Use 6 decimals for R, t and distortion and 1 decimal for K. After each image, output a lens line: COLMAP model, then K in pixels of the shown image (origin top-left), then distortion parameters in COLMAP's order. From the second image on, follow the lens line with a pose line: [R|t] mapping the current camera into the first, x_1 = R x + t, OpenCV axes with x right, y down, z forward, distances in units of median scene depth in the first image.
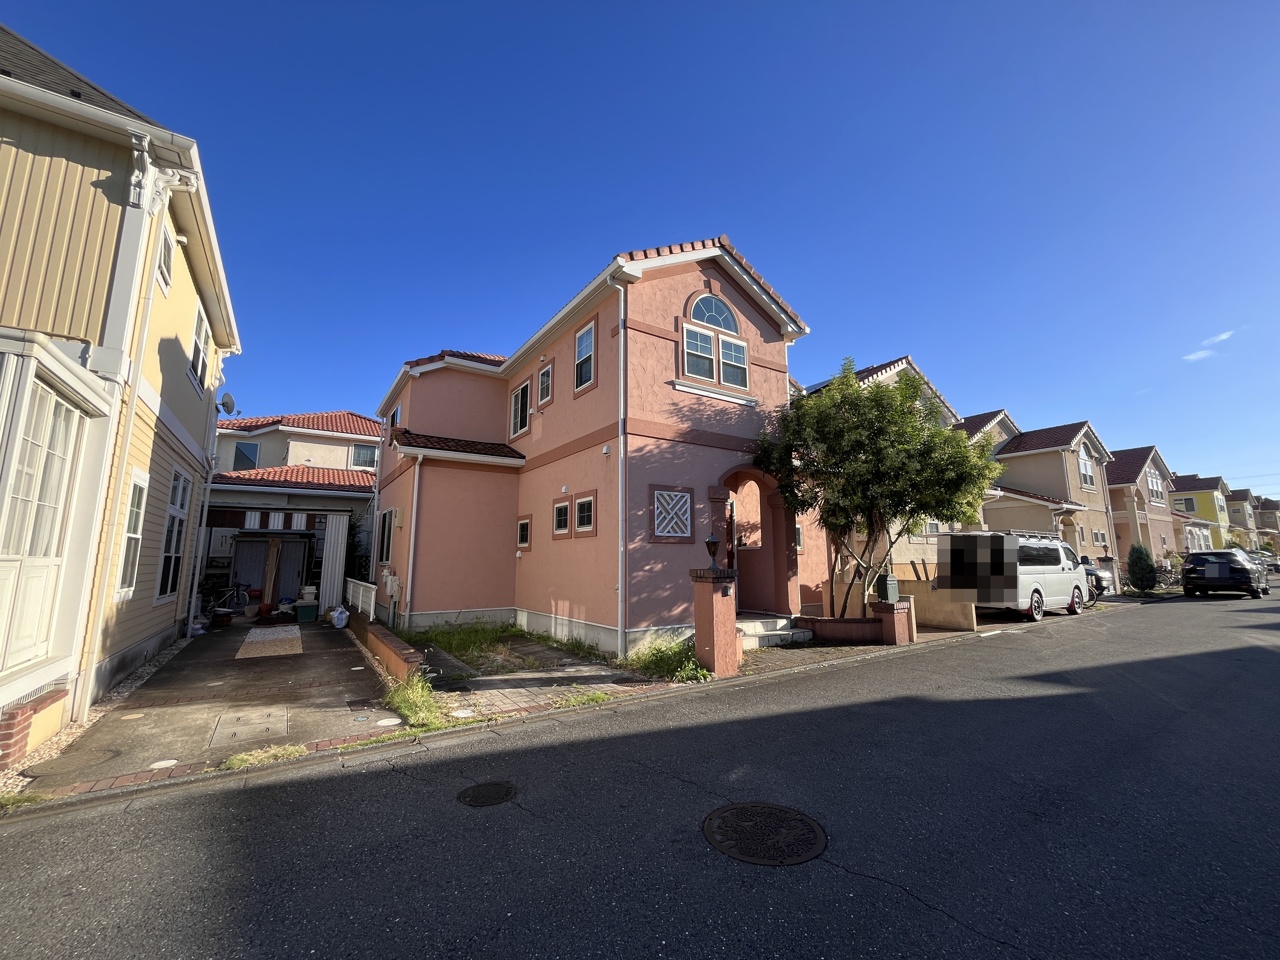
lens RADIAL K [[514.8, 0, 640.8], [0, 514.8, 478.0], [0, 0, 1]] dist [-0.006571, 0.000048]
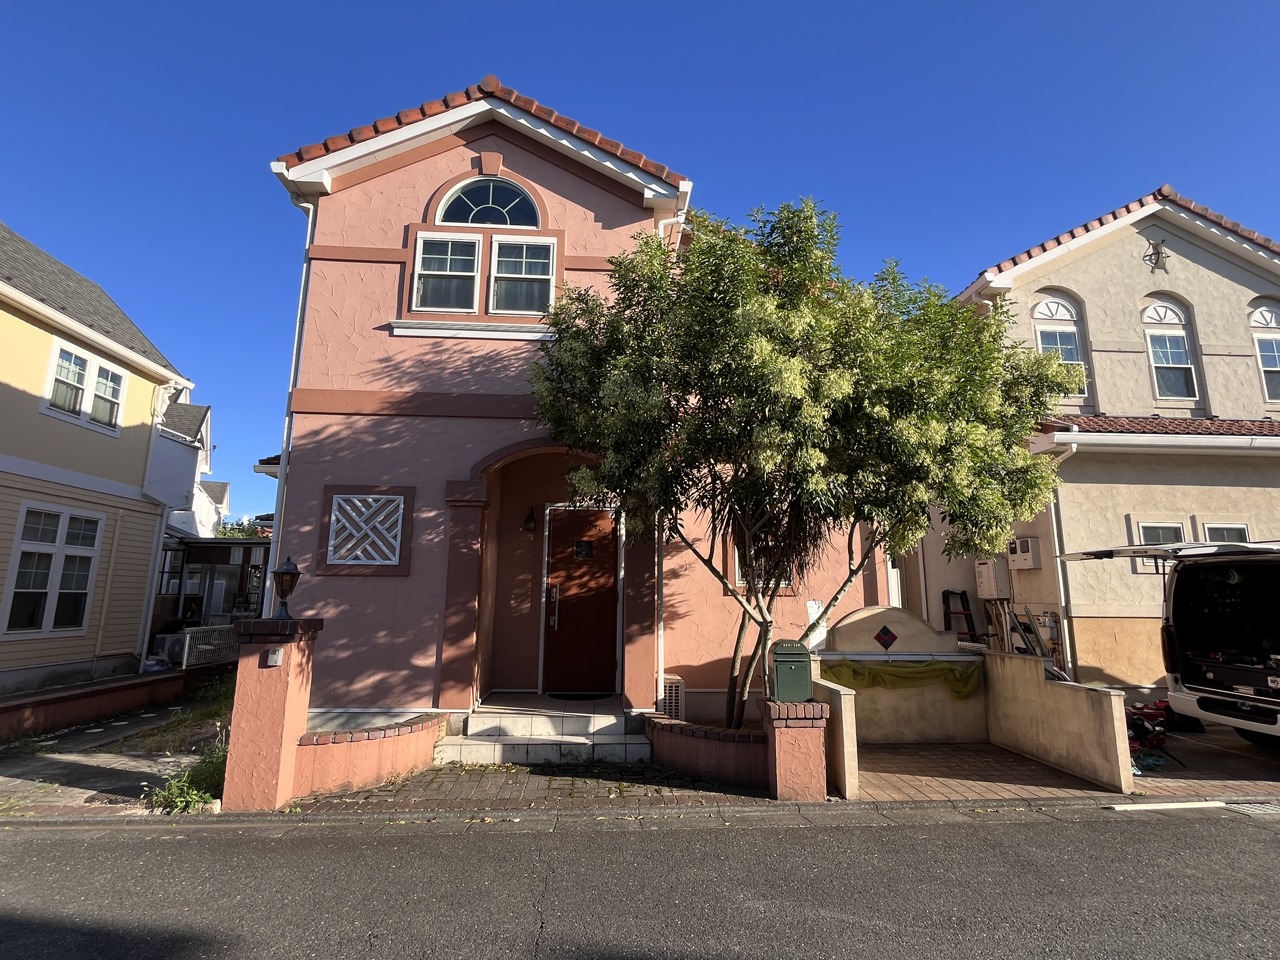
lens RADIAL K [[629.6, 0, 640.0], [0, 629.6, 480.0], [0, 0, 1]] dist [-0.003428, -0.000037]
pose [[0.865524, -0.082436, -0.494037, 0.667963], [0.067689, 0.996565, -0.047702, 0.062126], [0.496273, 0.007846, 0.868131, 0.445961]]
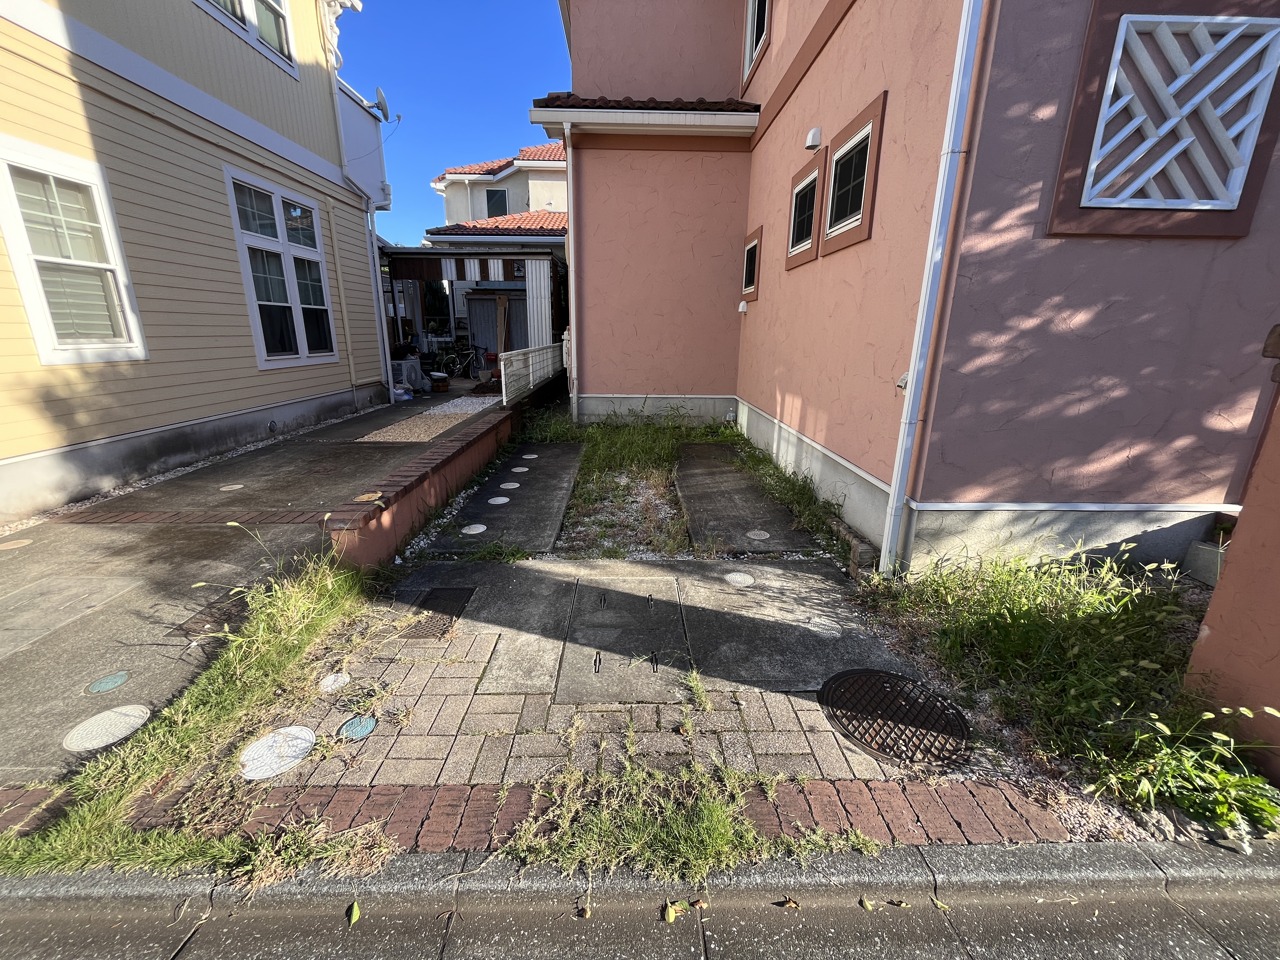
lens RADIAL K [[514.8, 0, 640.8], [0, 514.8, 478.0], [0, 0, 1]] dist [-0.006571, 0.000048]
pose [[0.842228, 0.160356, -0.514722, -0.006085], [0.071328, 0.913204, 0.401212, 0.102923], [0.534382, -0.374626, 0.757688, 0.526675]]
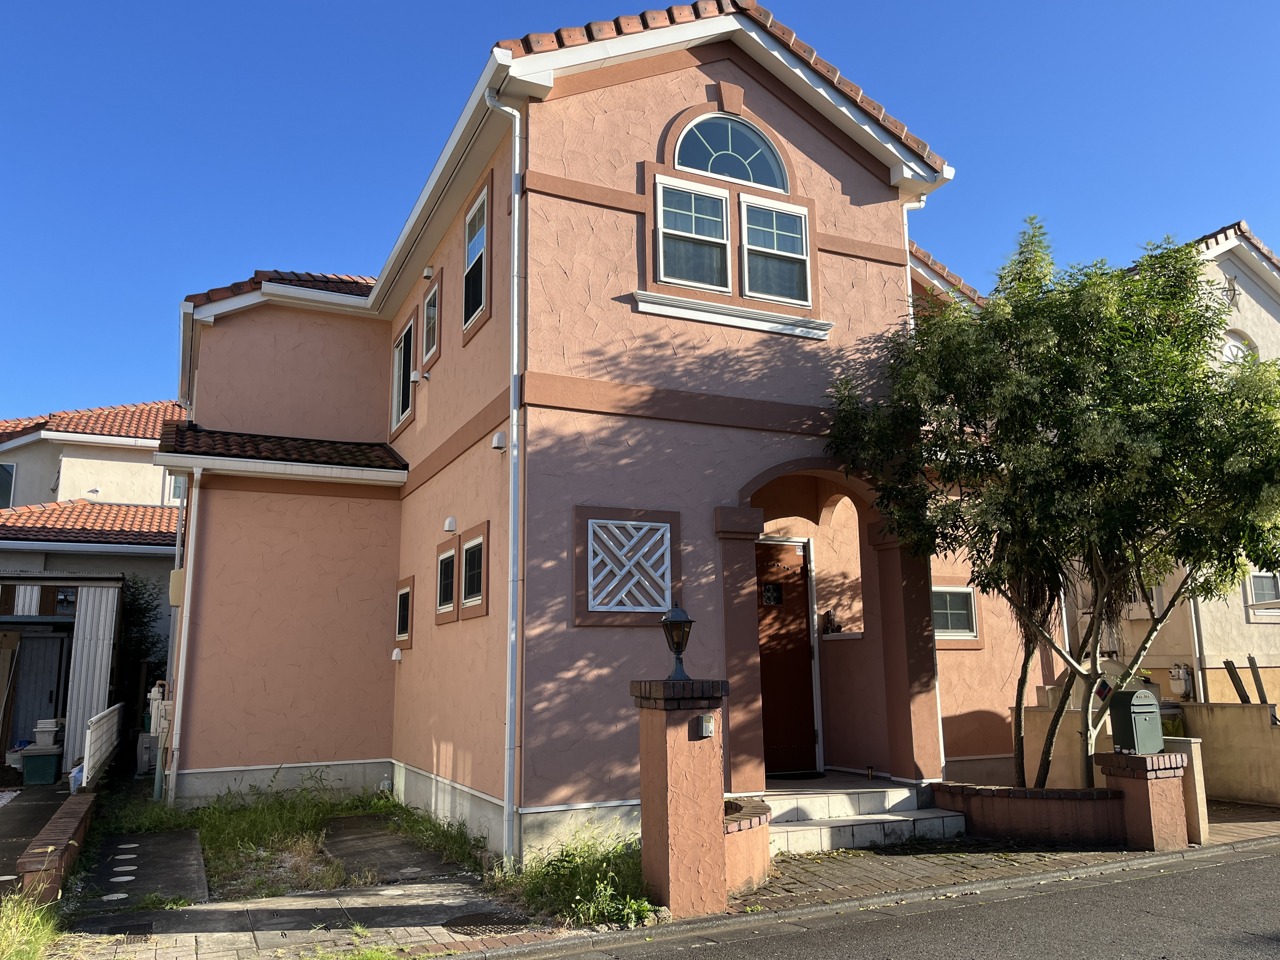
lens RADIAL K [[964.5, 0, 641.3], [0, 964.5, 488.2], [0, 0, 1]] dist [0.055899, -0.083655]
pose [[0.988591, -0.036026, -0.146256, 0.187423], [0.032575, 0.999133, -0.025925, 0.018557], [0.147063, 0.020865, 0.988907, 0.092066]]
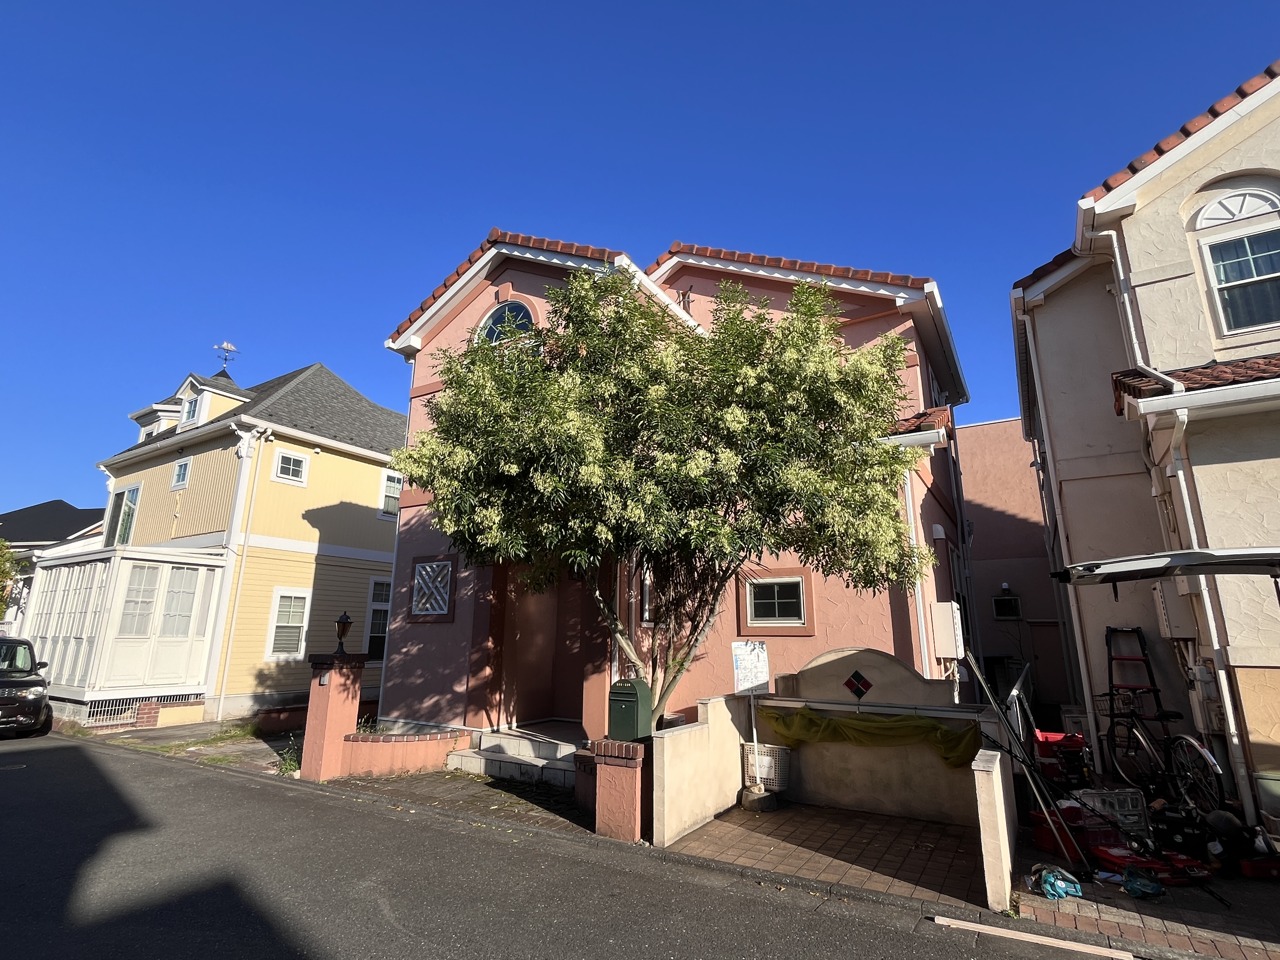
lens RADIAL K [[629.6, 0, 640.0], [0, 629.6, 480.0], [0, 0, 1]] dist [-0.003428, -0.000037]
pose [[0.420341, -0.213935, -0.881785, 1.059957], [0.135872, 0.975691, -0.171948, 0.109703], [0.897135, -0.047533, 0.439191, 0.773921]]
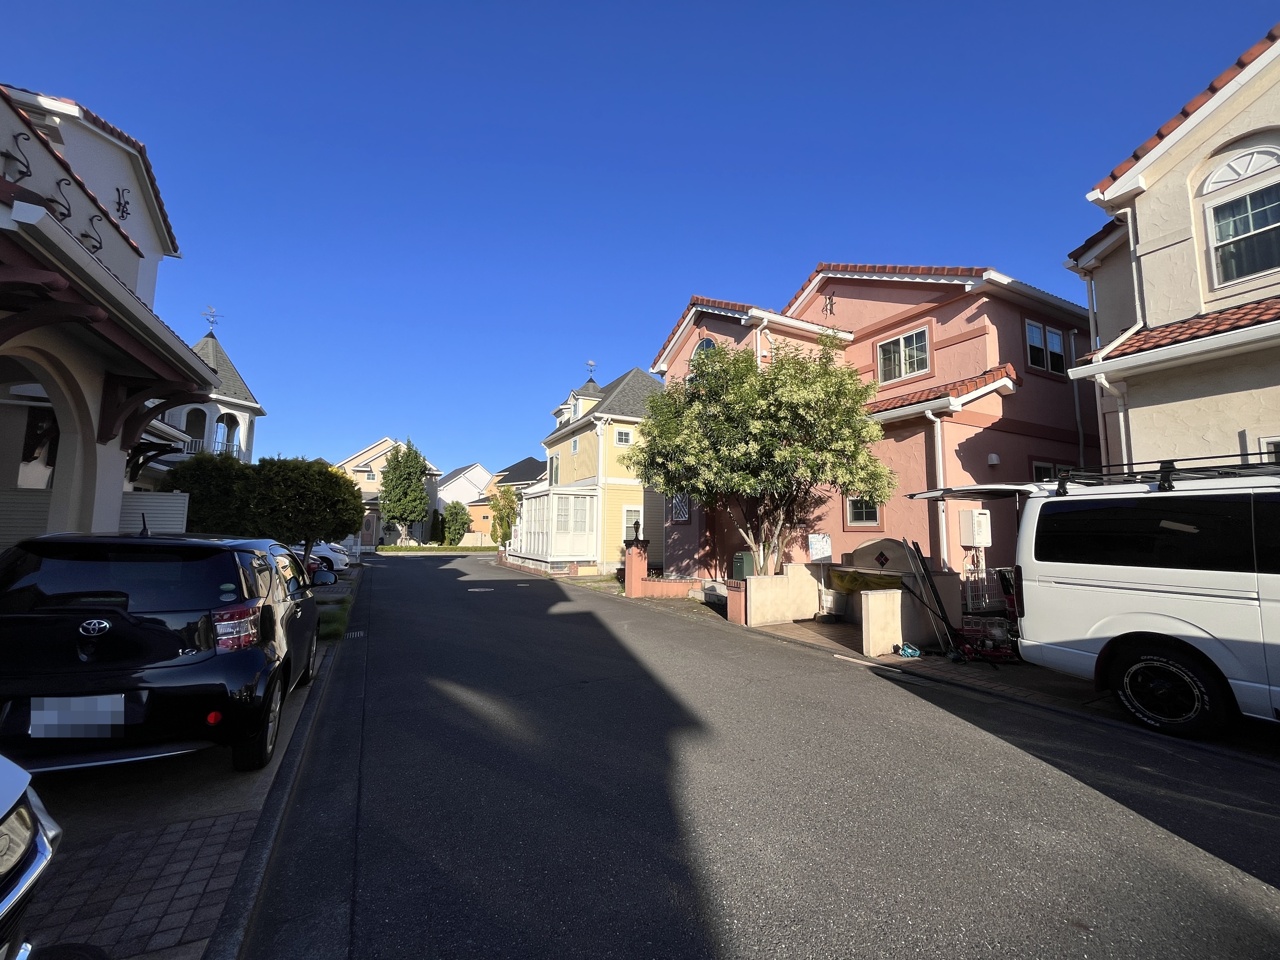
lens RADIAL K [[514.8, 0, 640.8], [0, 514.8, 478.0], [0, 0, 1]] dist [-0.006571, 0.000048]
pose [[-0.113504, -0.103141, -0.988169, 1.496654], [0.144269, 0.982344, -0.119104, 0.141104], [0.983007, -0.156081, -0.096620, 0.943939]]
